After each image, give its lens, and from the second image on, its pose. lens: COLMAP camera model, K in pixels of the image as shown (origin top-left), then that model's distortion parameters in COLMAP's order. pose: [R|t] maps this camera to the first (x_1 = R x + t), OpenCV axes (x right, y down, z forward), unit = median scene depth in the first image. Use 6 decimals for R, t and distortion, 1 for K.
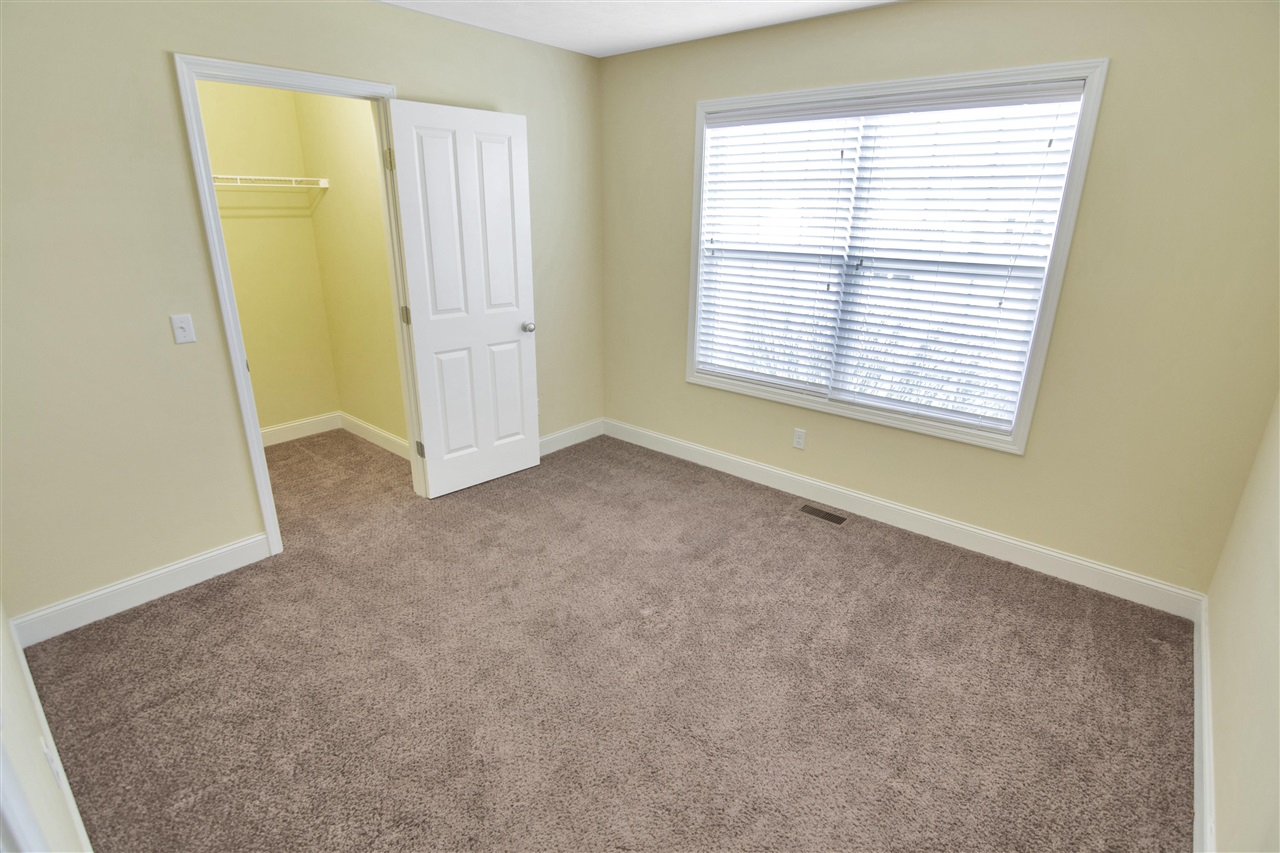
lens RADIAL K [[623.6, 0, 640.1], [0, 623.6, 423.1], [0, 0, 1]] dist [-0.011146, -0.008182]
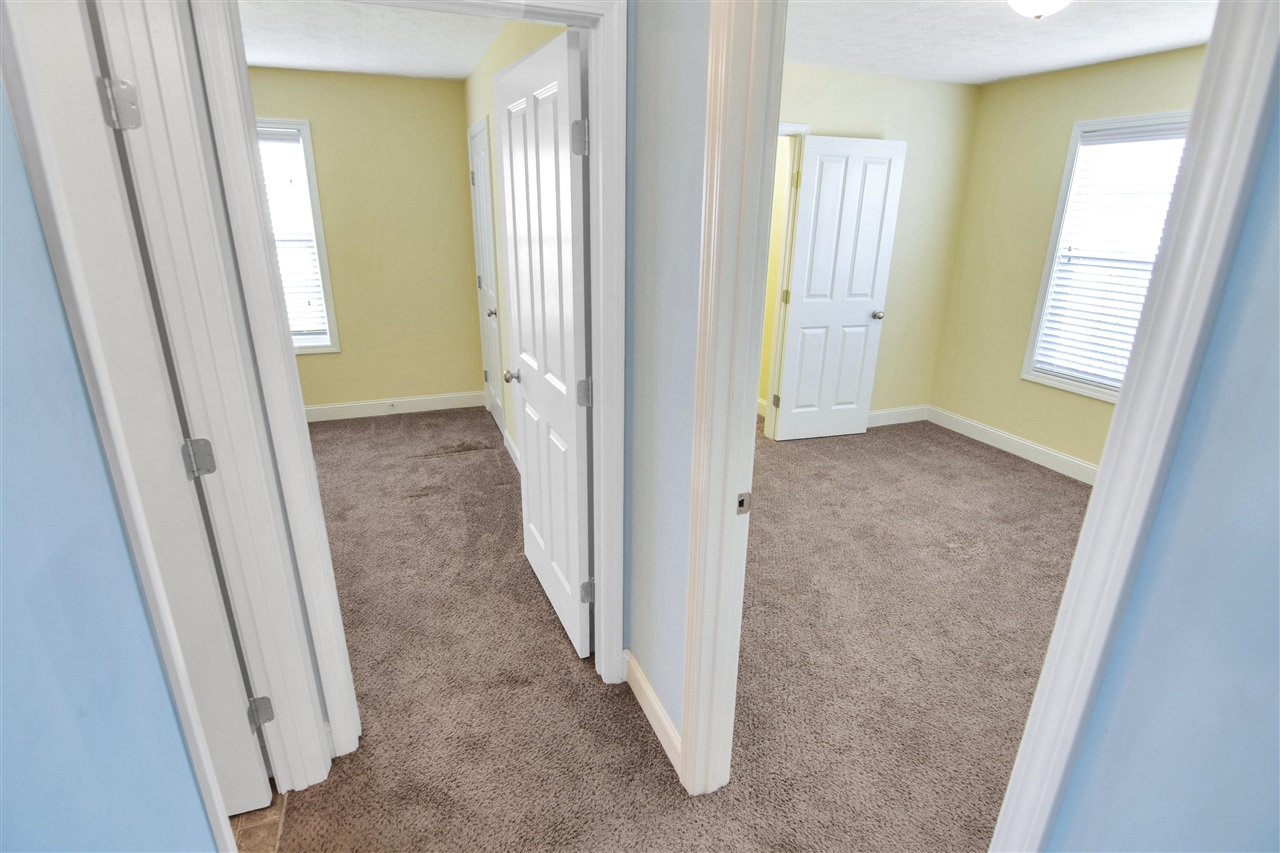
lens RADIAL K [[623.6, 0, 637.4], [0, 623.6, 423.6], [0, 0, 1]] dist [-0.011146, -0.008182]
pose [[0.879549, 0.153733, -0.450288, -0.016459], [-0.157314, 0.987101, 0.029725, 0.101527], [0.449049, 0.044692, 0.892389, -0.305275]]
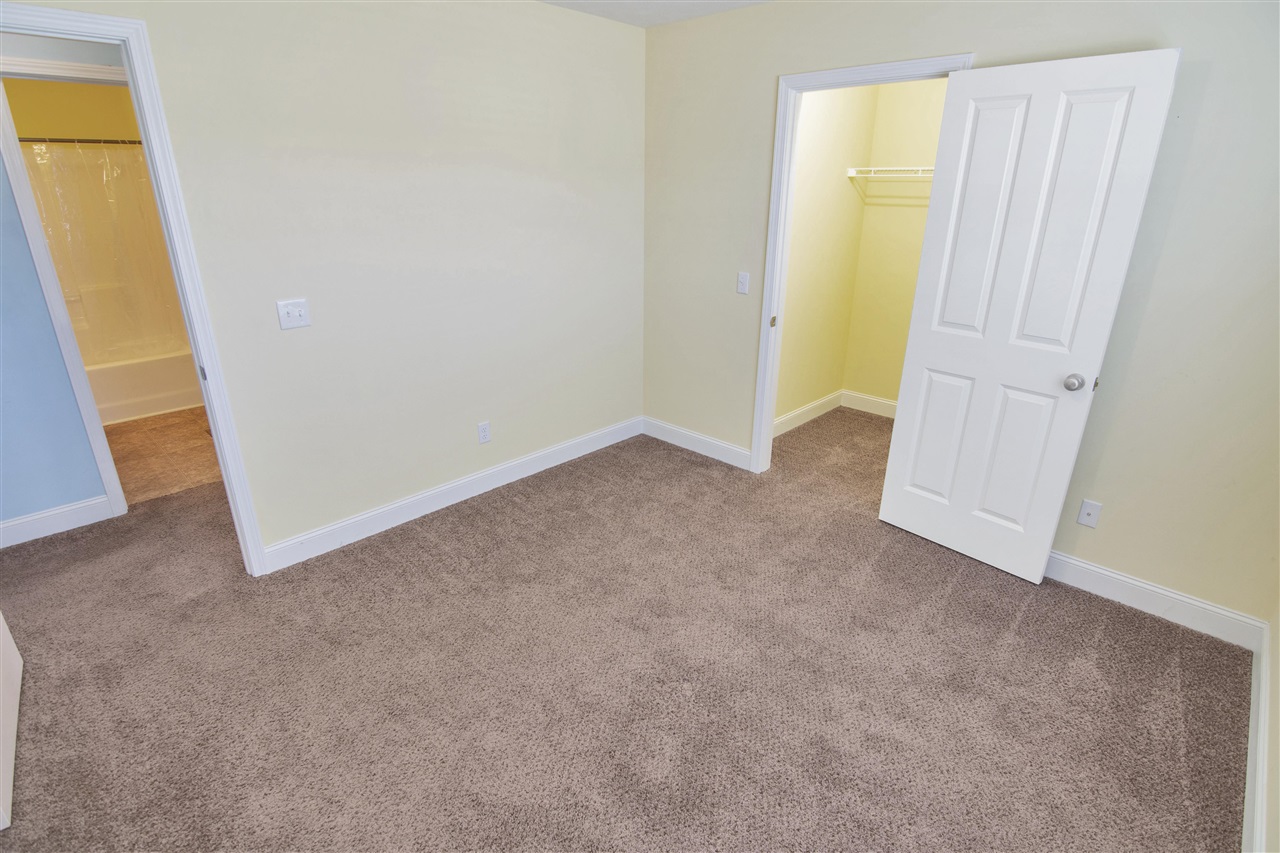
lens RADIAL K [[623.6, 0, 641.7], [0, 623.6, 423.7], [0, 0, 1]] dist [-0.011146, -0.008182]
pose [[-0.059919, 0.340522, -0.938325, 0.532917], [-0.333900, 0.879028, 0.340325, -0.211079], [0.940702, 0.333699, 0.061030, 0.620604]]
